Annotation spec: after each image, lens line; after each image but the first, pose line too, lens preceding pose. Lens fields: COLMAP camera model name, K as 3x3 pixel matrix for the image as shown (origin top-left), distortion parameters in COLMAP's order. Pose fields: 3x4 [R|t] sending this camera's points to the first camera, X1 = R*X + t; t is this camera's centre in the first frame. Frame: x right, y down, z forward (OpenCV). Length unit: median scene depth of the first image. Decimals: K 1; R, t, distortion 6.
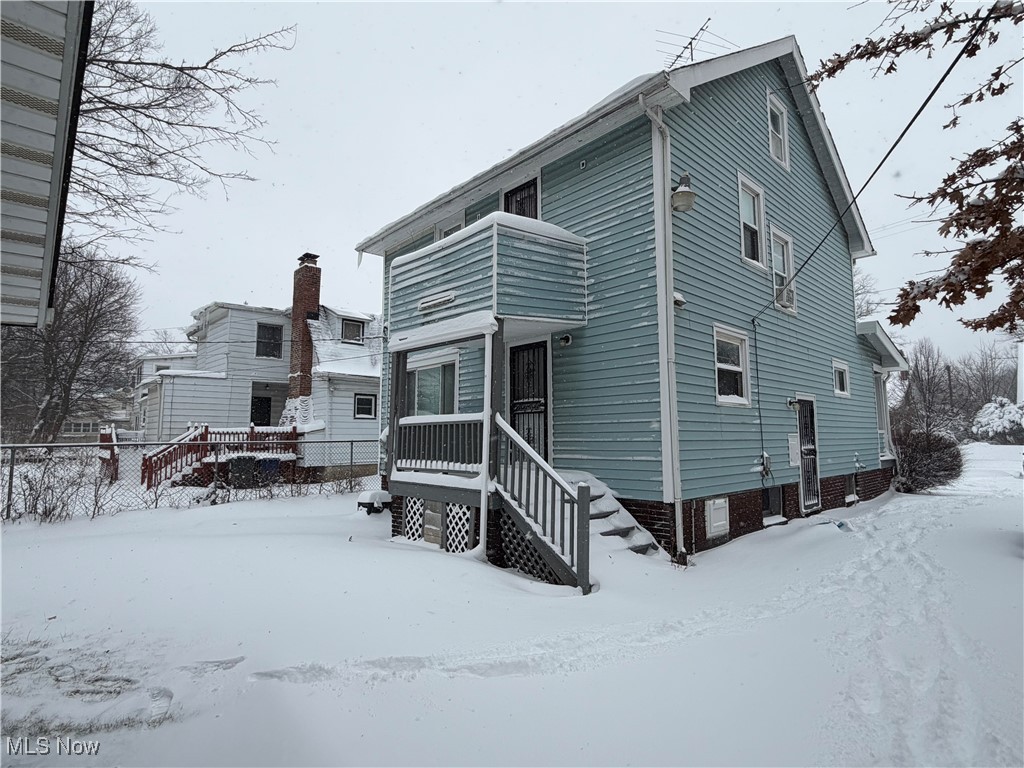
lens RADIAL K [[529.0, 0, 513.9], [0, 529.0, 384.7], [0, 0, 1]] dist [0.002651, 0.000244]
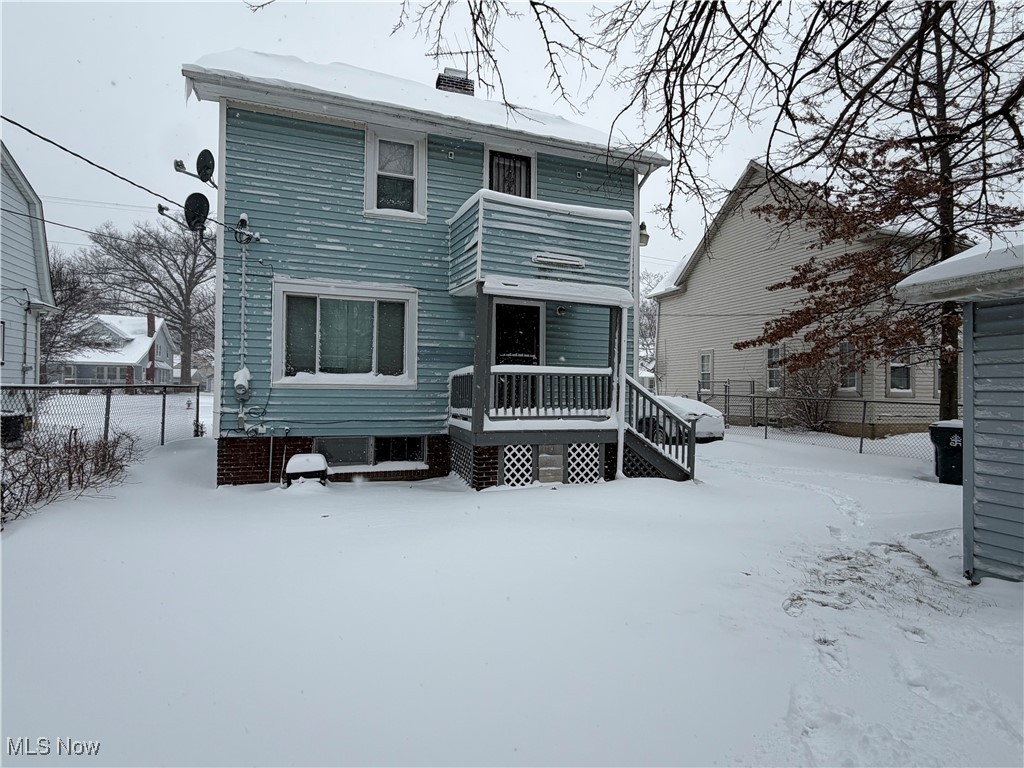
lens RADIAL K [[529.0, 0, 513.5], [0, 529.0, 383.1], [0, 0, 1]] dist [0.002651, 0.000244]
pose [[0.392713, 0.024501, 0.919334, -1.164775], [-0.105428, 0.994254, 0.018538, 0.078663], [-0.913598, -0.104204, 0.393040, 0.637883]]
